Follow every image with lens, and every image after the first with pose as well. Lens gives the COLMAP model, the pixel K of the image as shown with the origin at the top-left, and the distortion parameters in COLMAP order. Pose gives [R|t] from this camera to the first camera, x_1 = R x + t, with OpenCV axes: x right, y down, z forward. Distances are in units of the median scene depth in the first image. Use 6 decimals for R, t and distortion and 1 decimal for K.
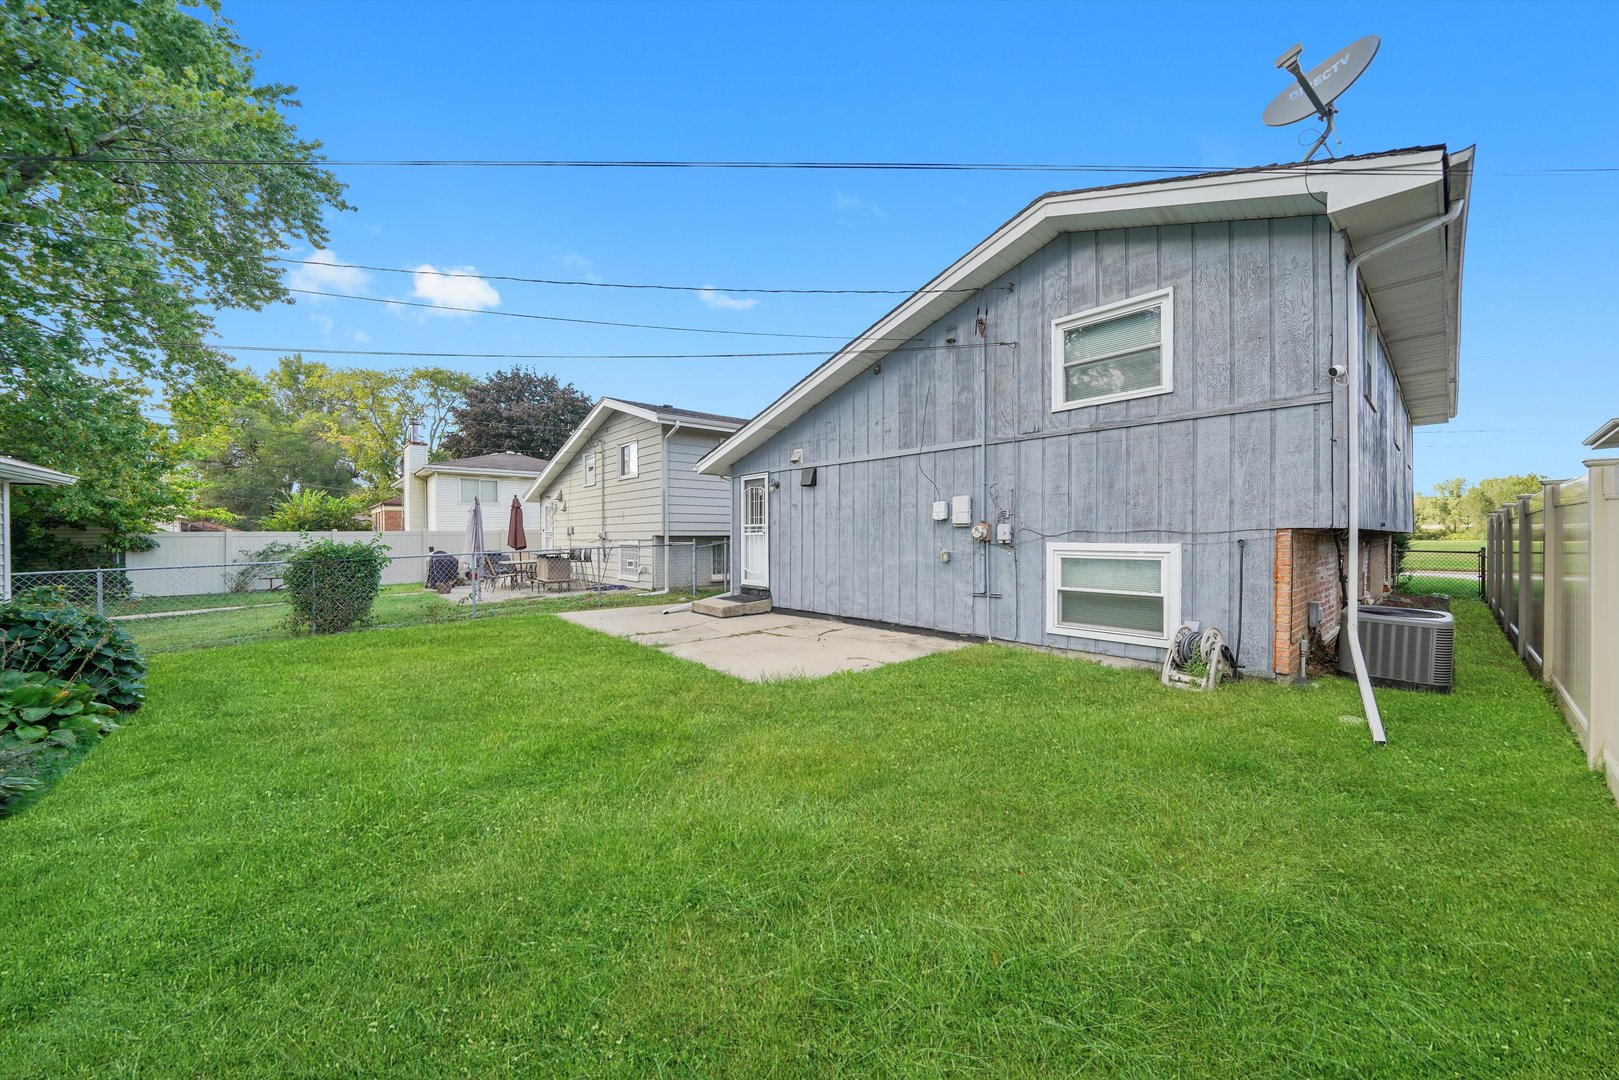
lens RADIAL K [[584.9, 0, 815.6], [0, 584.9, 525.4], [0, 0, 1]] dist [-0.021728, 0.002669]
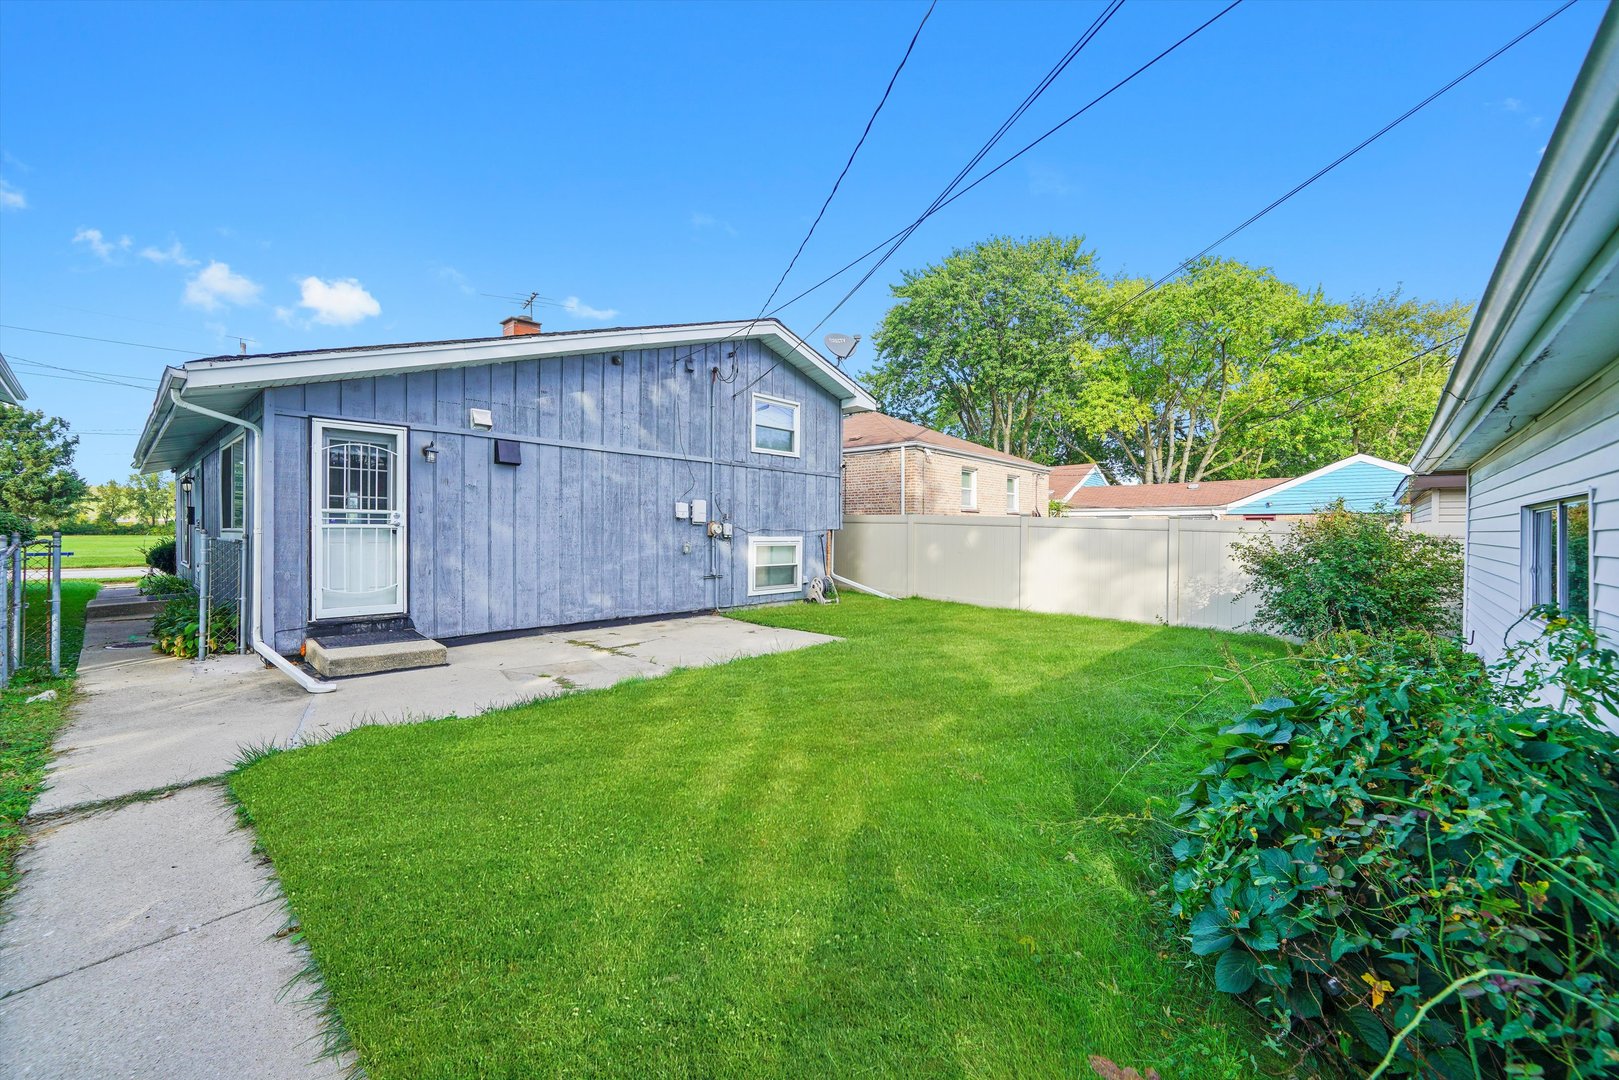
lens RADIAL K [[584.9, 0, 815.6], [0, 584.9, 525.4], [0, 0, 1]] dist [-0.021728, 0.002669]
pose [[-0.083983, 0.024839, 0.996158, -0.980891], [-0.011637, 0.999597, -0.025905, 0.032434], [-0.996399, -0.013768, -0.083660, 0.822950]]
